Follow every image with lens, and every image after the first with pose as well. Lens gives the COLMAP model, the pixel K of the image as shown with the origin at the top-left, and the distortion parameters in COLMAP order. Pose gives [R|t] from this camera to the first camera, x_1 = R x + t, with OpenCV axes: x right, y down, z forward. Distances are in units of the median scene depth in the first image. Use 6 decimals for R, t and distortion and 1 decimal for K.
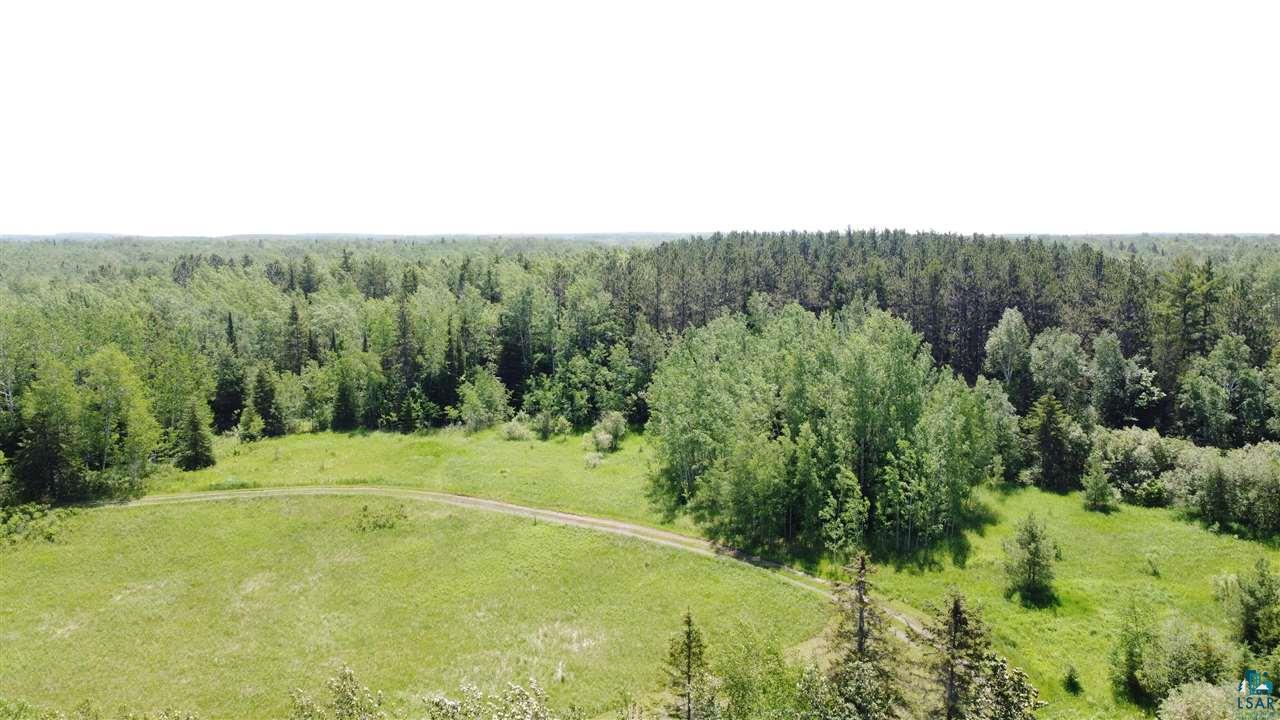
lens RADIAL K [[965.1, 0, 640.5], [0, 965.1, 356.2], [0, 0, 1]] dist [0.003633, -0.008768]
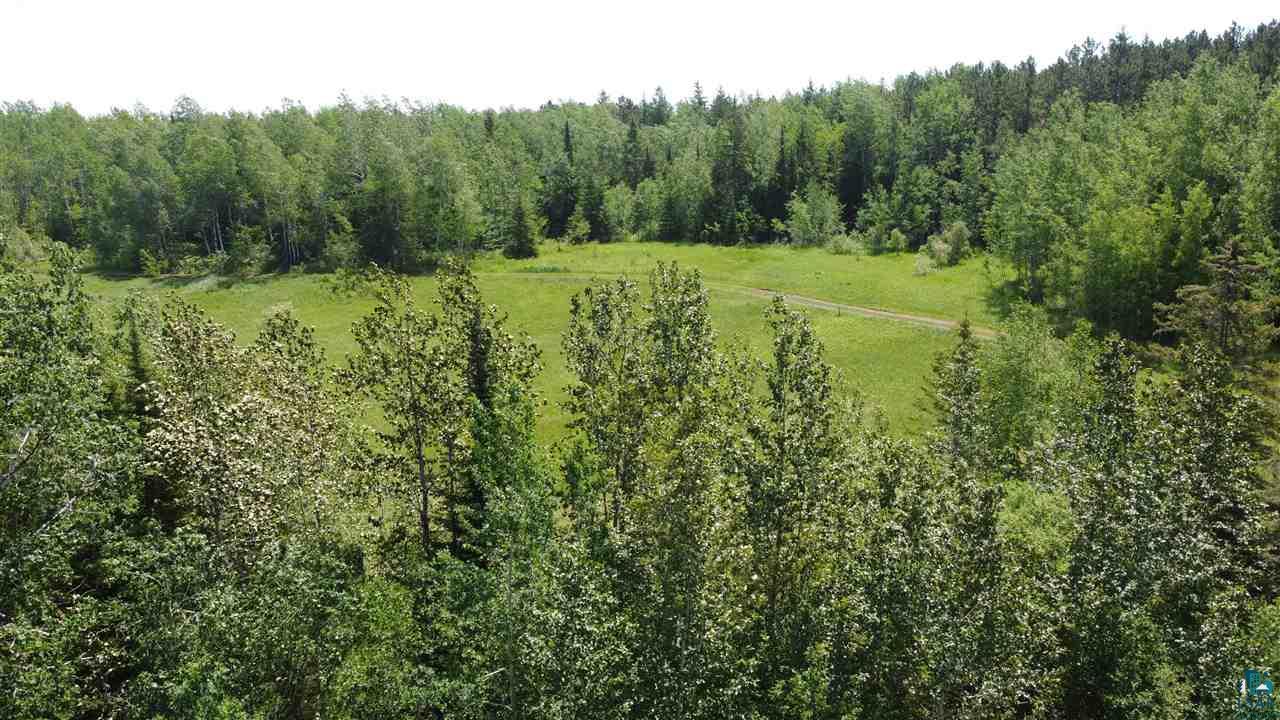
lens RADIAL K [[965.1, 0, 643.5], [0, 965.1, 361.1], [0, 0, 1]] dist [0.003633, -0.008768]
pose [[0.926952, 0.078159, -0.366948, 0.035775], [-0.036424, 0.992187, 0.119320, 0.081018], [0.373407, -0.097238, 0.922557, 0.081805]]
